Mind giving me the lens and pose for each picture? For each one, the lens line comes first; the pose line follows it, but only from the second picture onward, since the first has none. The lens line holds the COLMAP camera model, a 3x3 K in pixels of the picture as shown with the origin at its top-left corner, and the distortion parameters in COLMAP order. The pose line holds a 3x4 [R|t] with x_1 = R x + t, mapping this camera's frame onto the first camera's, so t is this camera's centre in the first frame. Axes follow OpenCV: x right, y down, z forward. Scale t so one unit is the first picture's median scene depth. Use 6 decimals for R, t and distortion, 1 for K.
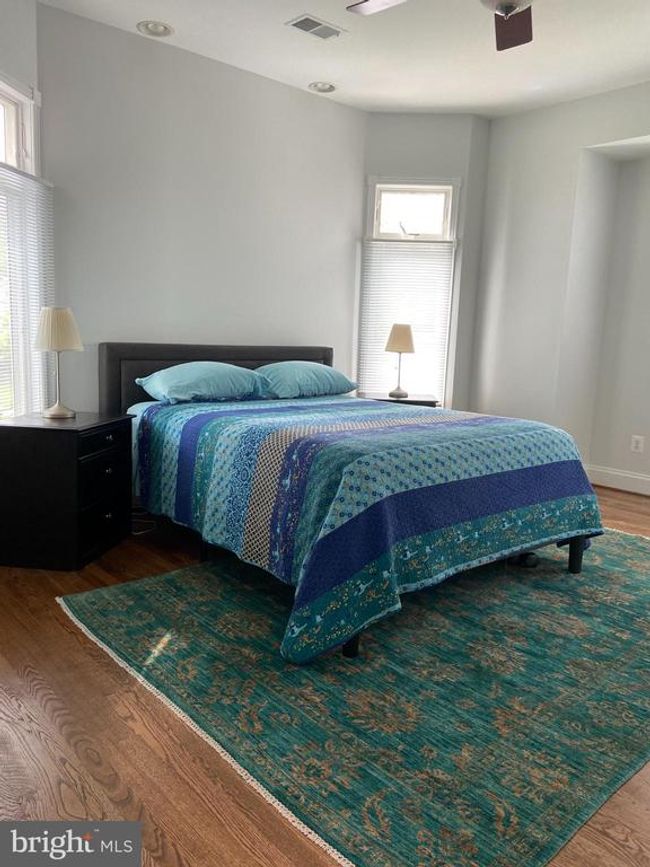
lens RADIAL K [[662.0, 0, 322.8], [0, 662.0, 427.8], [0, 0, 1]] dist [0.045580, -0.002127]
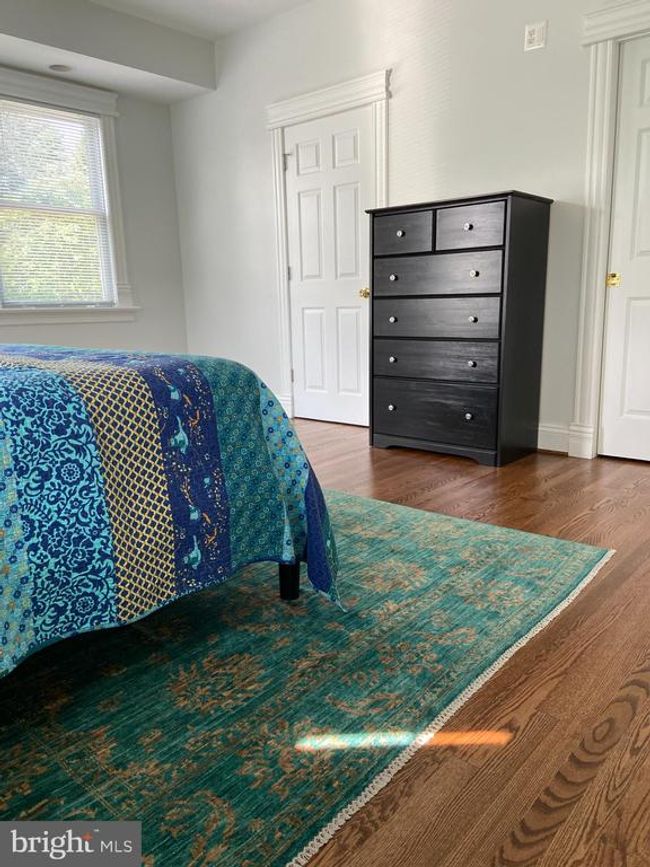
lens RADIAL K [[662.0, 0, 327.3], [0, 662.0, 434.4], [0, 0, 1]] dist [0.045580, -0.002127]
pose [[-0.163042, -0.203168, 0.965474, -0.644805], [0.163107, 0.959553, 0.229466, -0.040013], [-0.973043, 0.194888, -0.123309, 0.896366]]
